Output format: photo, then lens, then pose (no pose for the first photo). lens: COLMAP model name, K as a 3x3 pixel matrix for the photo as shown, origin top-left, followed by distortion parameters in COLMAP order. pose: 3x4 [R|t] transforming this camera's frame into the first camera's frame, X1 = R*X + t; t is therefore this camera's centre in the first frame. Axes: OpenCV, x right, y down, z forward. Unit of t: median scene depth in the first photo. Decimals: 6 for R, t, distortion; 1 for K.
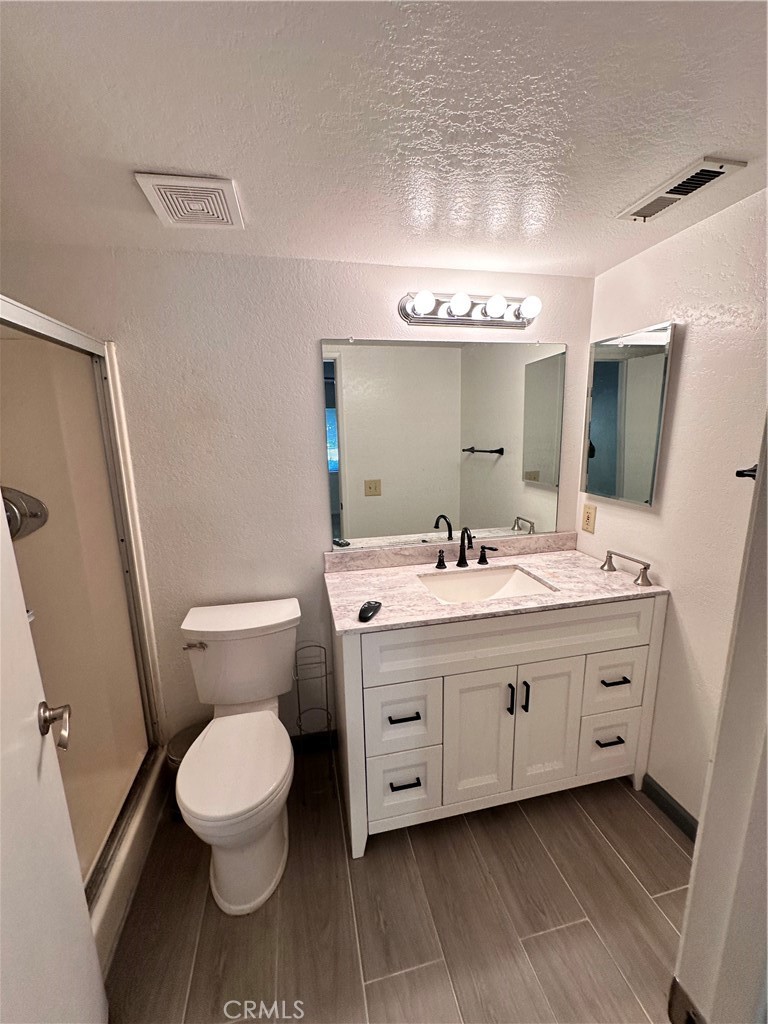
lens RADIAL K [[409.6, 0, 387.2], [0, 409.6, 514.7], [0, 0, 1]] dist [-0.005812, 0.001613]
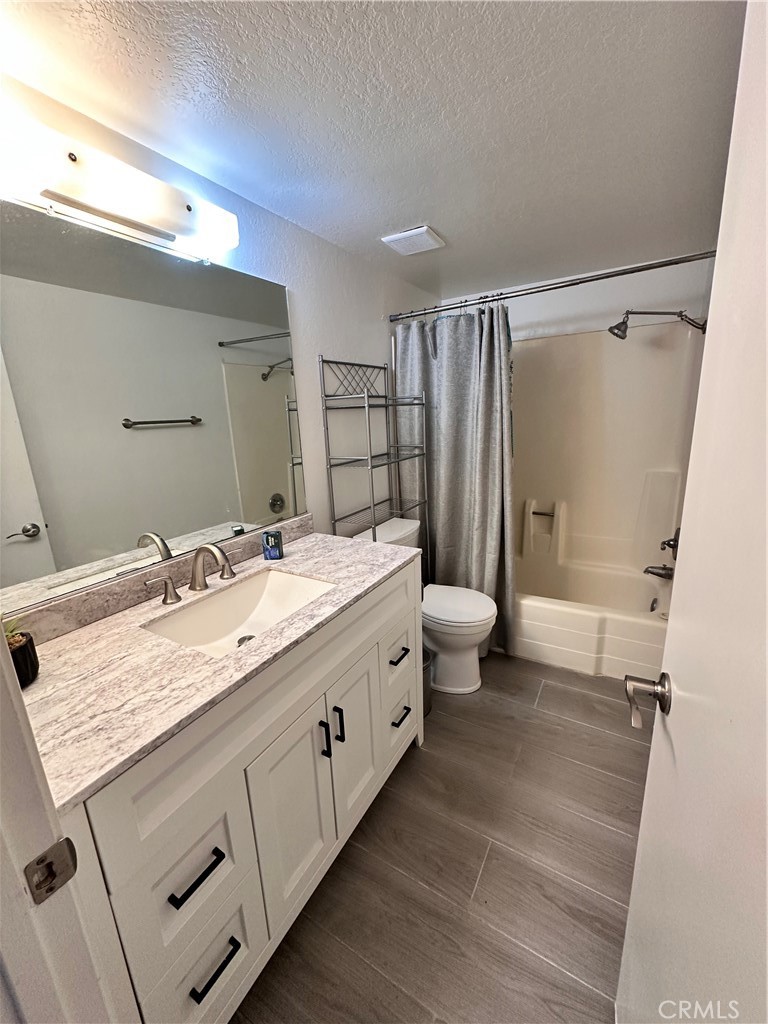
lens RADIAL K [[409.6, 0, 380.4], [0, 409.6, 507.3], [0, 0, 1]] dist [-0.005812, 0.001613]
pose [[0.688050, -0.169746, 0.705531, -0.087361], [0.170768, 0.982827, 0.069925, -0.009400], [-0.705284, 0.072370, 0.705221, 0.335969]]
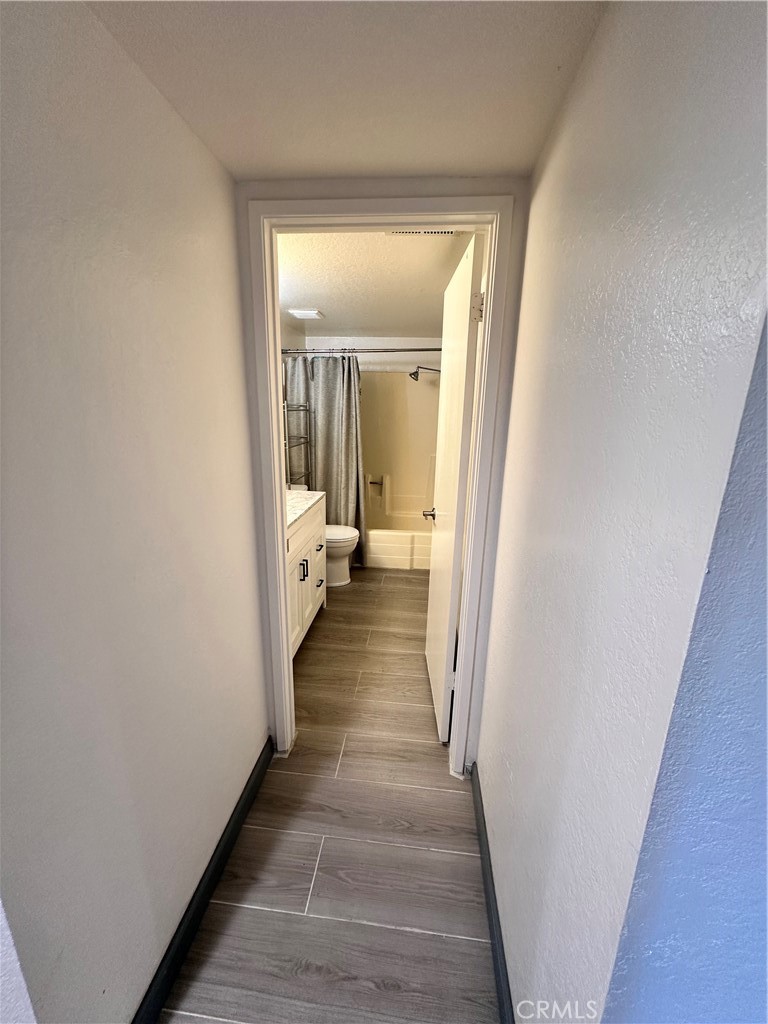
lens RADIAL K [[409.6, 0, 381.9], [0, 409.6, 508.7], [0, 0, 1]] dist [-0.005812, 0.001613]
pose [[0.312474, -0.200246, 0.928580, -0.905685], [0.164453, 0.974172, 0.154738, 0.007340], [-0.935583, 0.104356, 0.337335, 0.147499]]
